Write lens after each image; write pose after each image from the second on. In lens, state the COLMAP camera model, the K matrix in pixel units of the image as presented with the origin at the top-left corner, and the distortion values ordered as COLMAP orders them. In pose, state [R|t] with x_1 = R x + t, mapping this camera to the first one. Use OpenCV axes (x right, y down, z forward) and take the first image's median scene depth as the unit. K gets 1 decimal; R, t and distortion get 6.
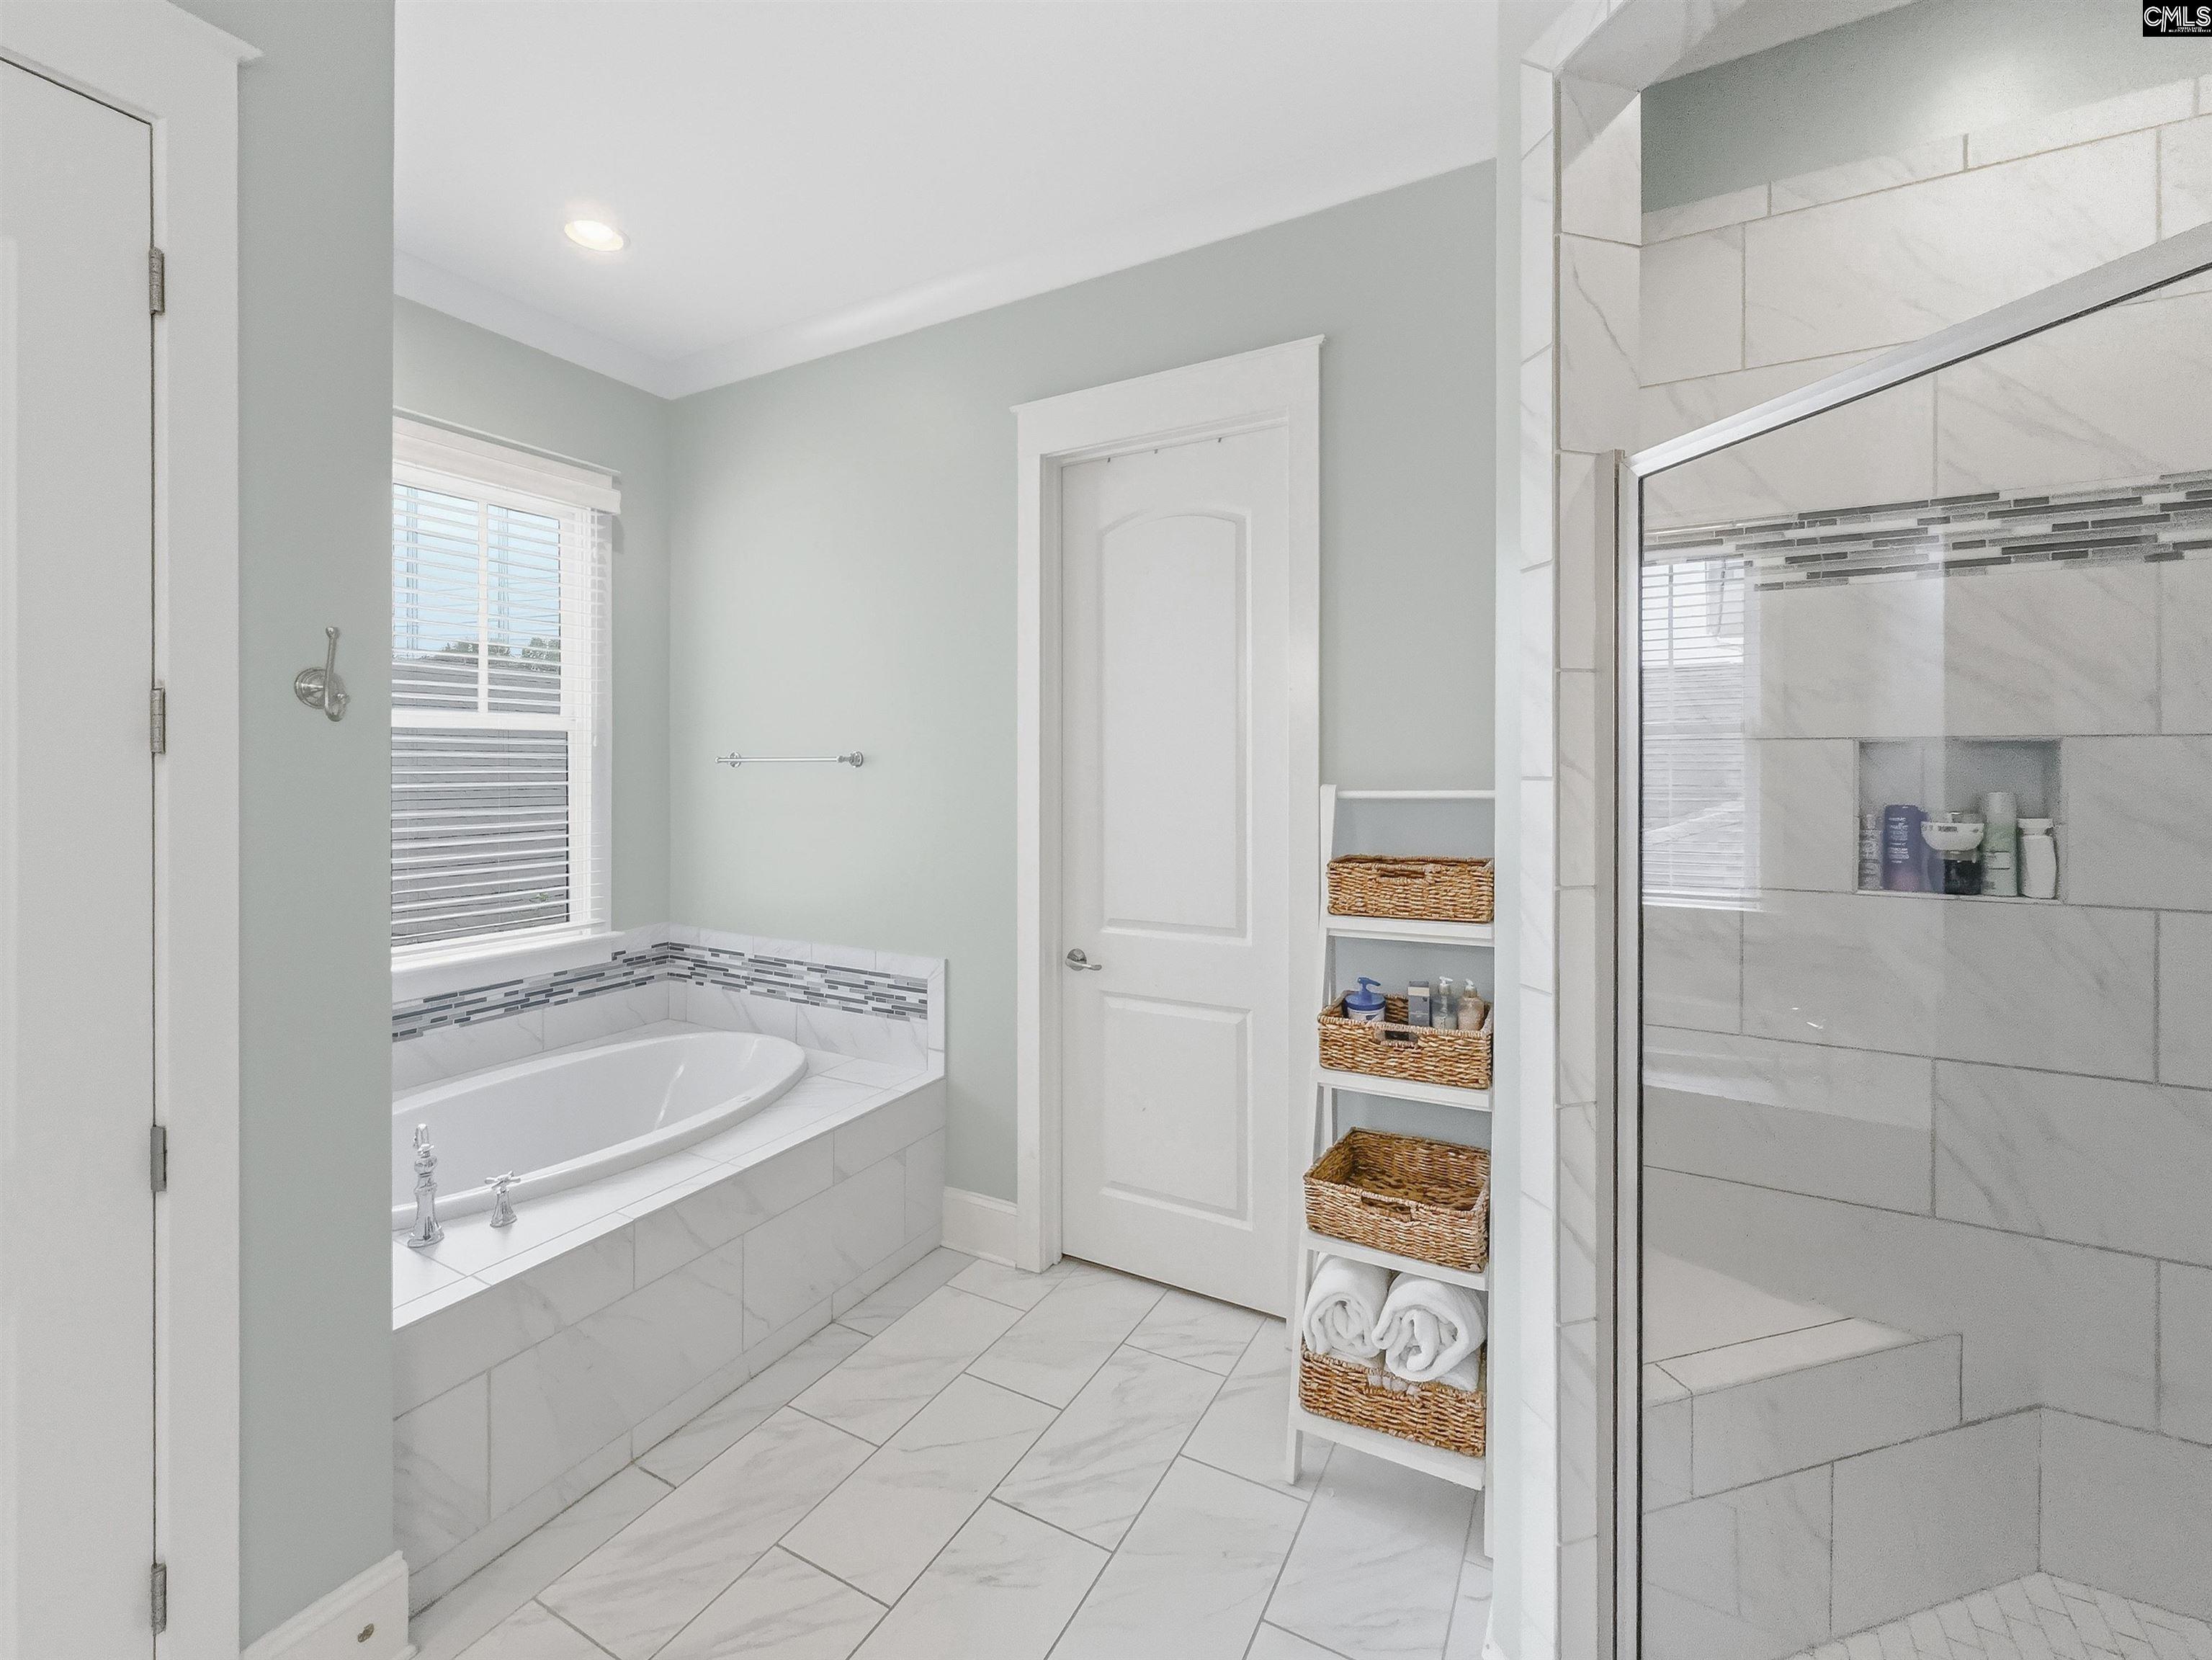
lens RADIAL K [[935.8, 0, 1129.8], [0, 935.8, 770.9], [0, 0, 1]] dist [-0.002180, 0.000154]
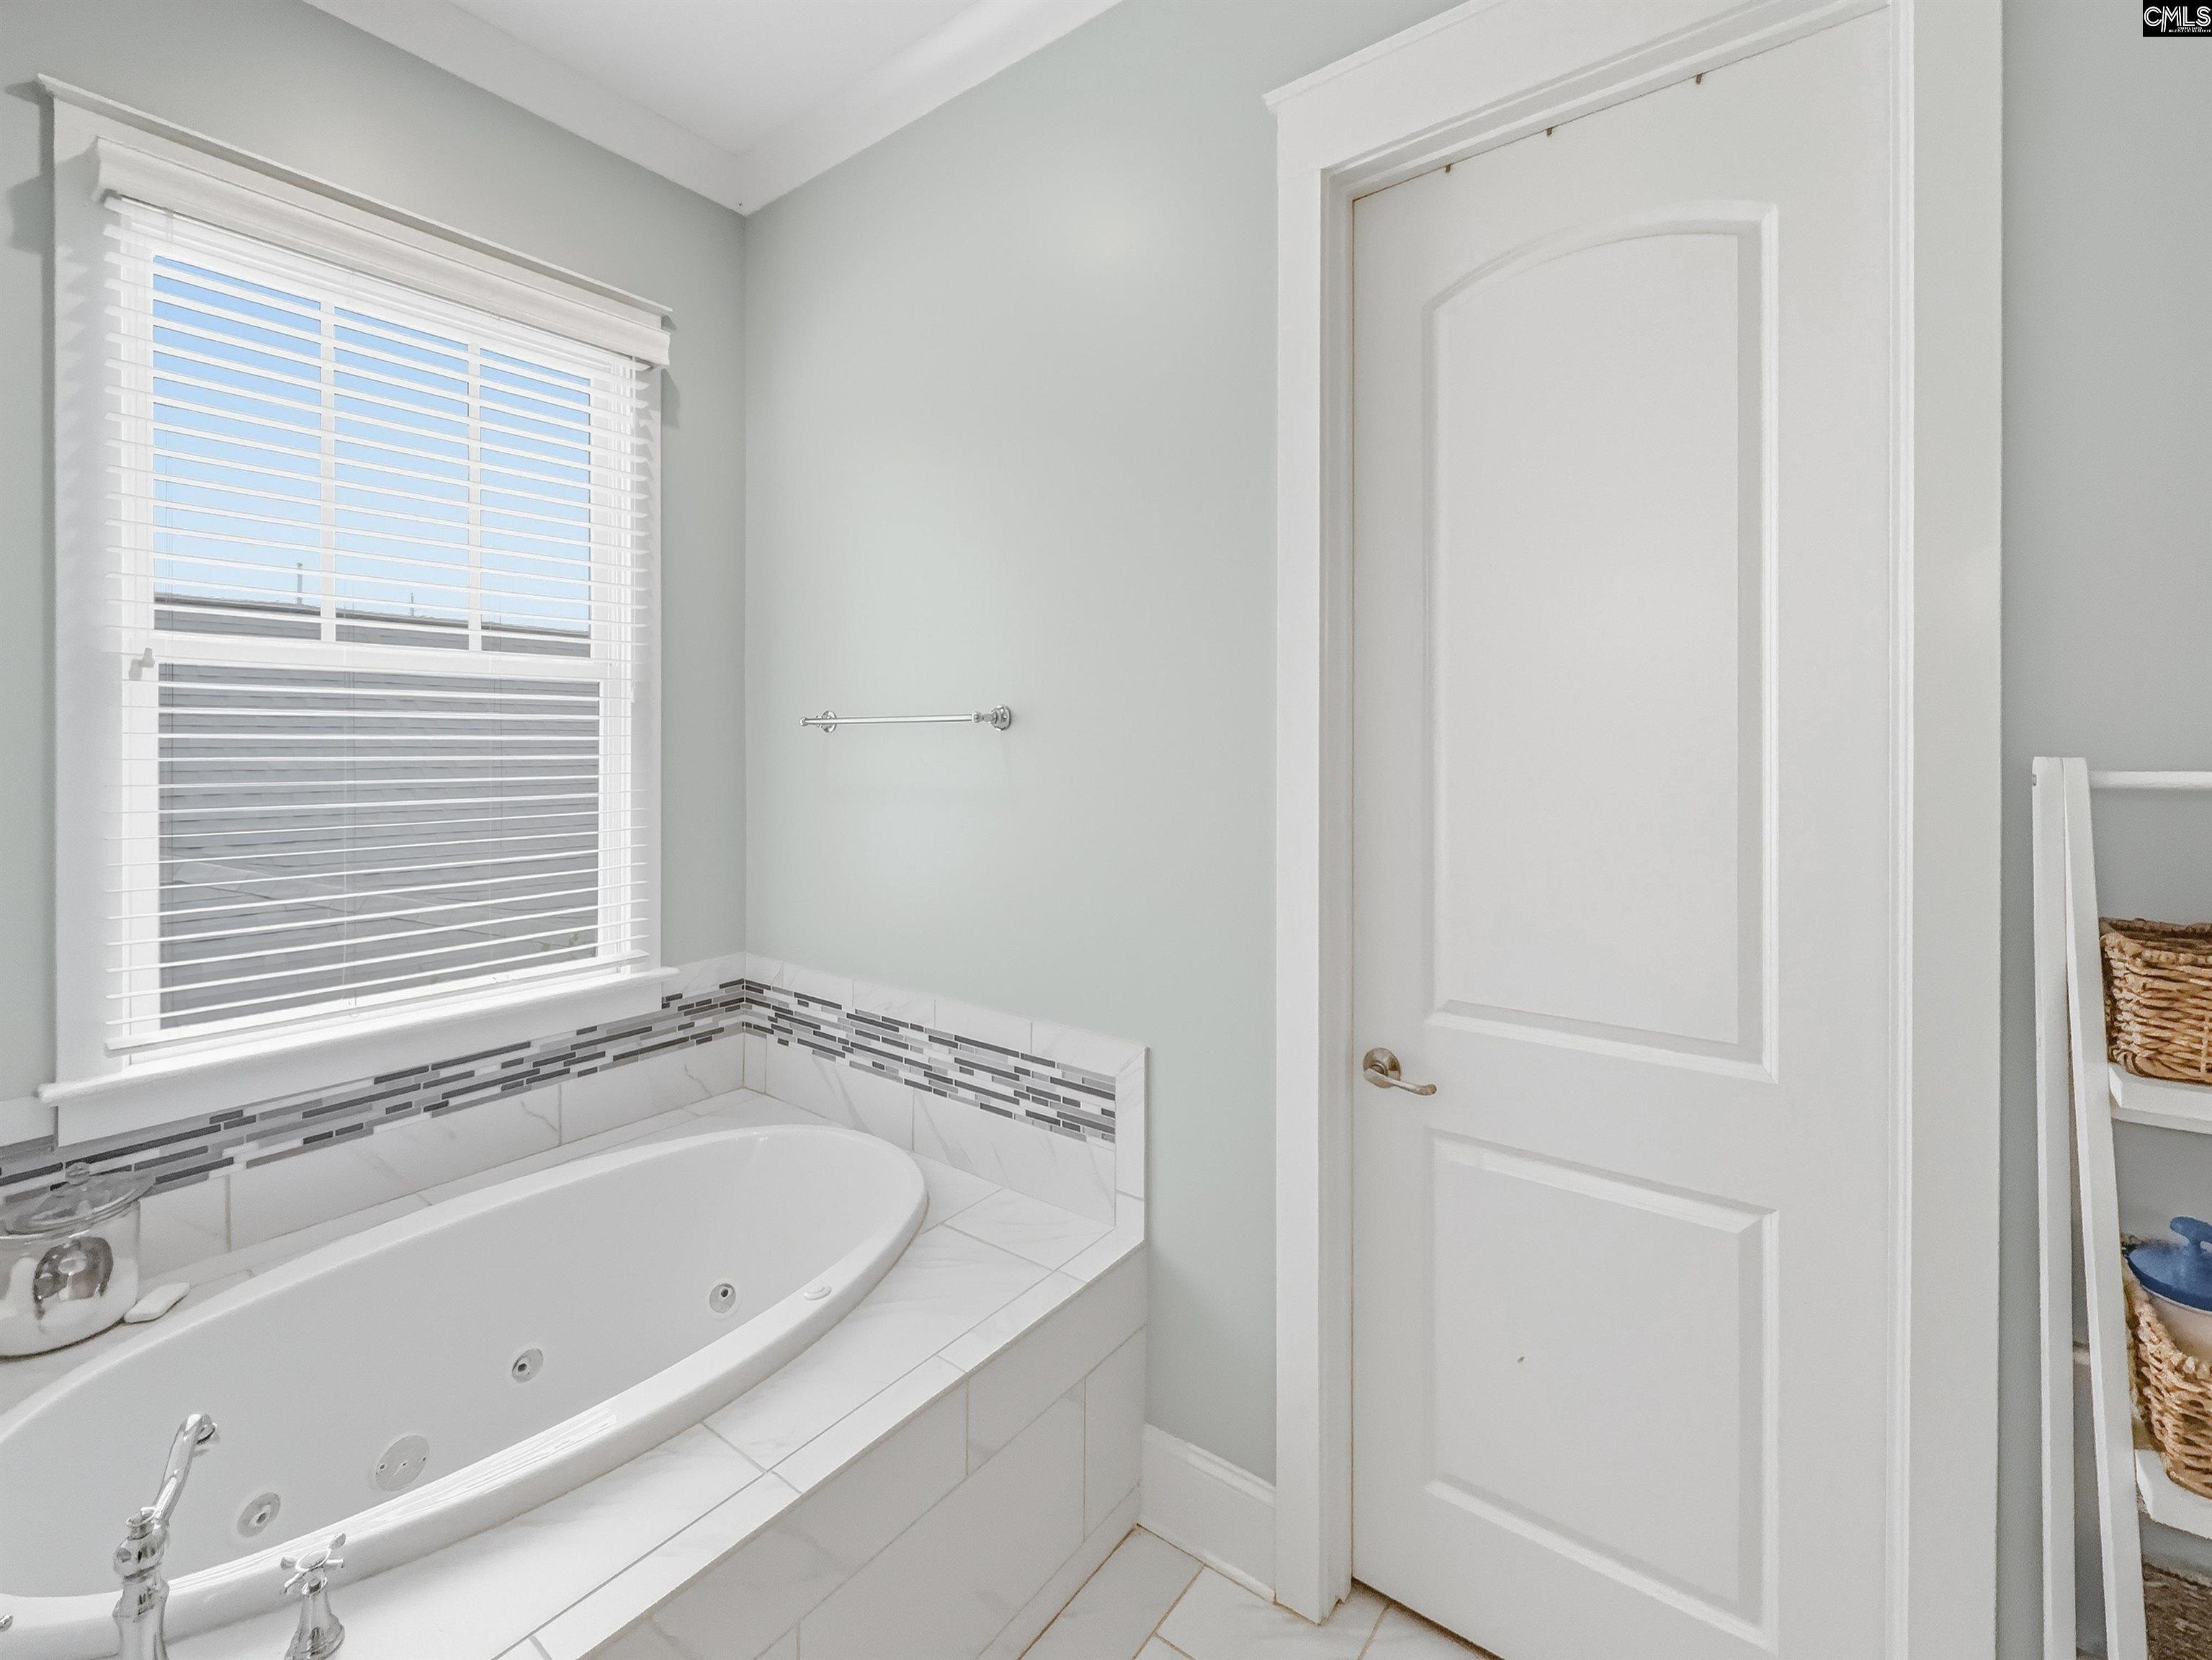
lens RADIAL K [[935.8, 0, 1097.4], [0, 935.8, 749.5], [0, 0, 1]] dist [-0.002180, 0.000154]
pose [[0.986053, 0.000007, -0.166432, -0.124199], [0.000170, 0.999999, 0.001049, 0.008552], [0.166432, -0.001062, 0.986052, 0.389508]]
